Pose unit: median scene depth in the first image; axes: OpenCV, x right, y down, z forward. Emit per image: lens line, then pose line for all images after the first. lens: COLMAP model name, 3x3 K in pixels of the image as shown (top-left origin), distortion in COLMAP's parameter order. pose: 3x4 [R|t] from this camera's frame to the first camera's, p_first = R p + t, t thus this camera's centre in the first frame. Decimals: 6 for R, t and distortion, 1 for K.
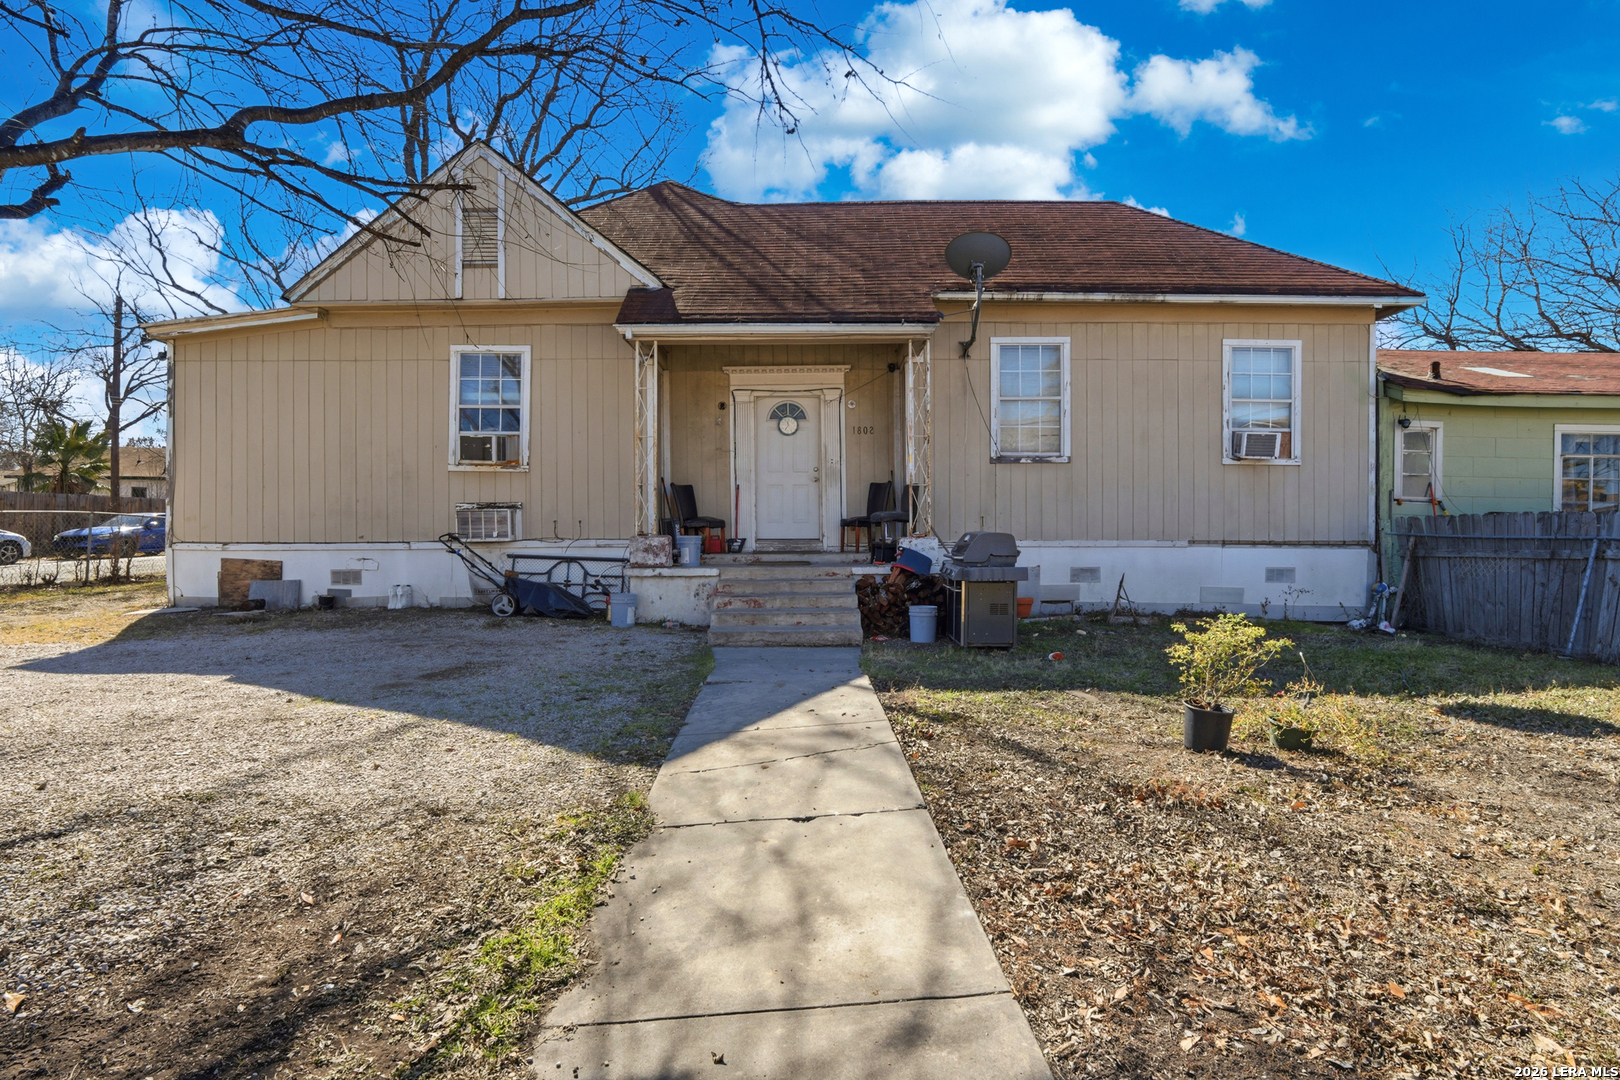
lens RADIAL K [[759.9, 0, 810.0], [0, 759.9, 544.8], [0, 0, 1]] dist [-0.000961, 0.001628]
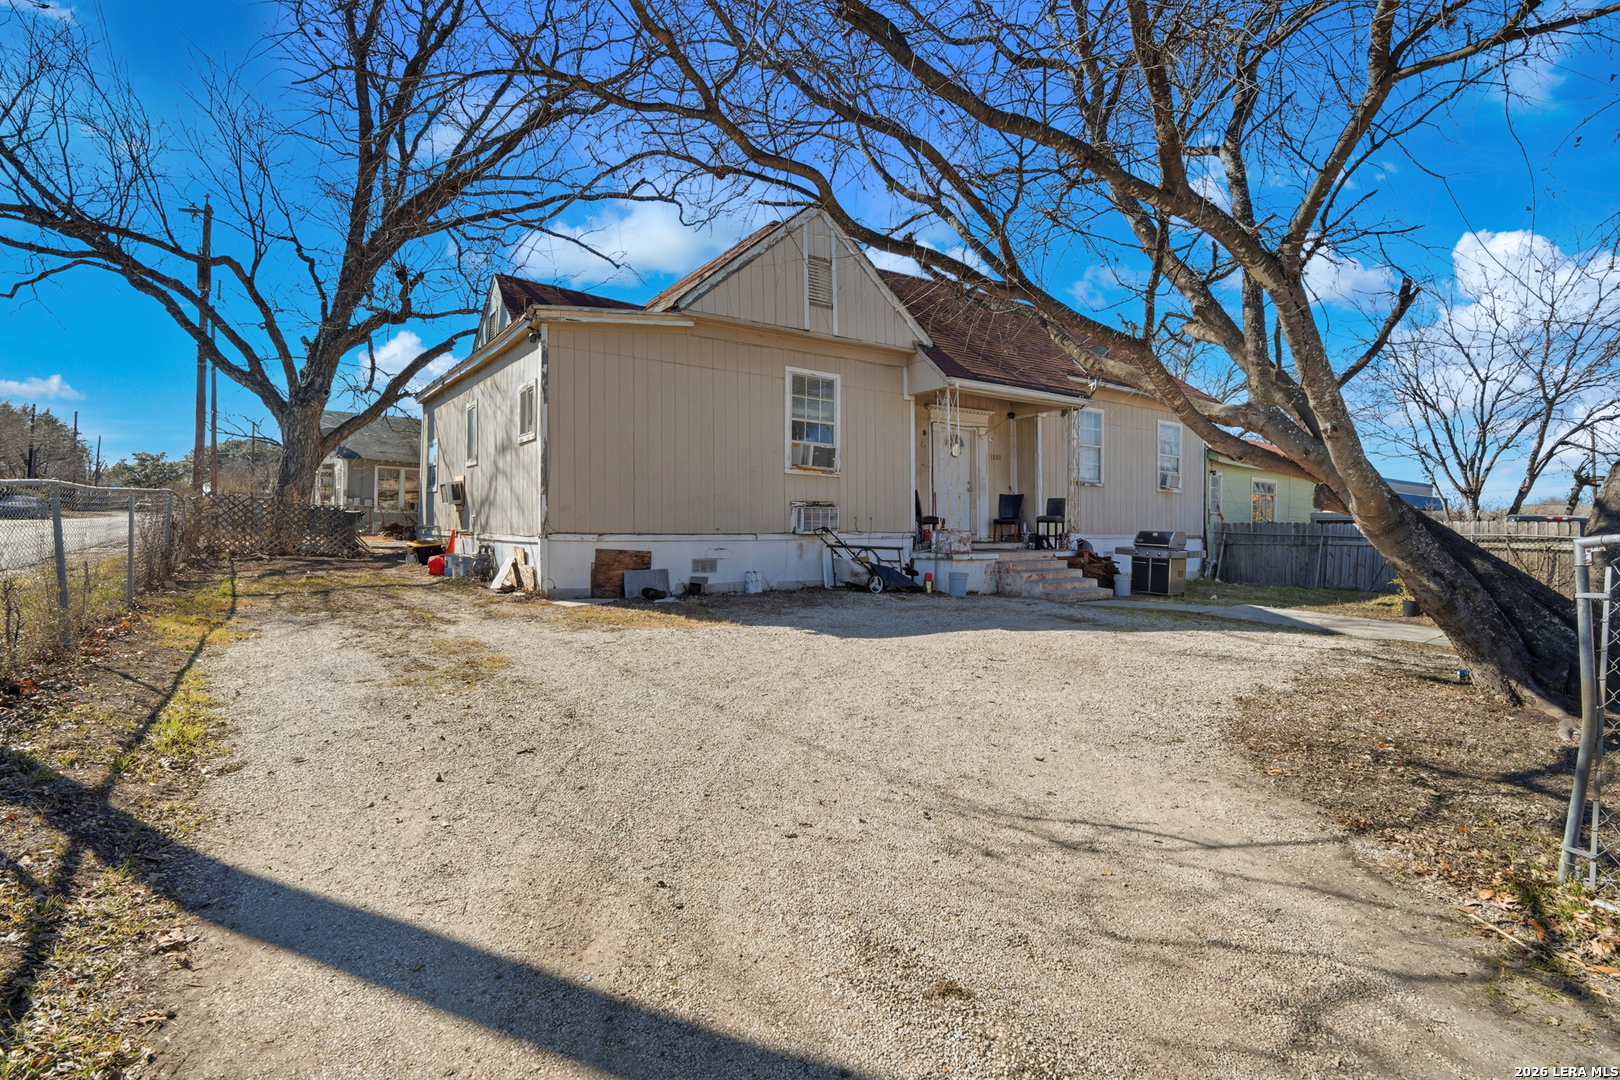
lens RADIAL K [[759.9, 0, 809.8], [0, 759.9, 537.2], [0, 0, 1]] dist [-0.000961, 0.001628]
pose [[0.825881, 0.002323, 0.563839, -1.104440], [-0.005166, 0.999981, 0.003447, -0.002815], [-0.563820, -0.005760, 0.825877, 0.011334]]
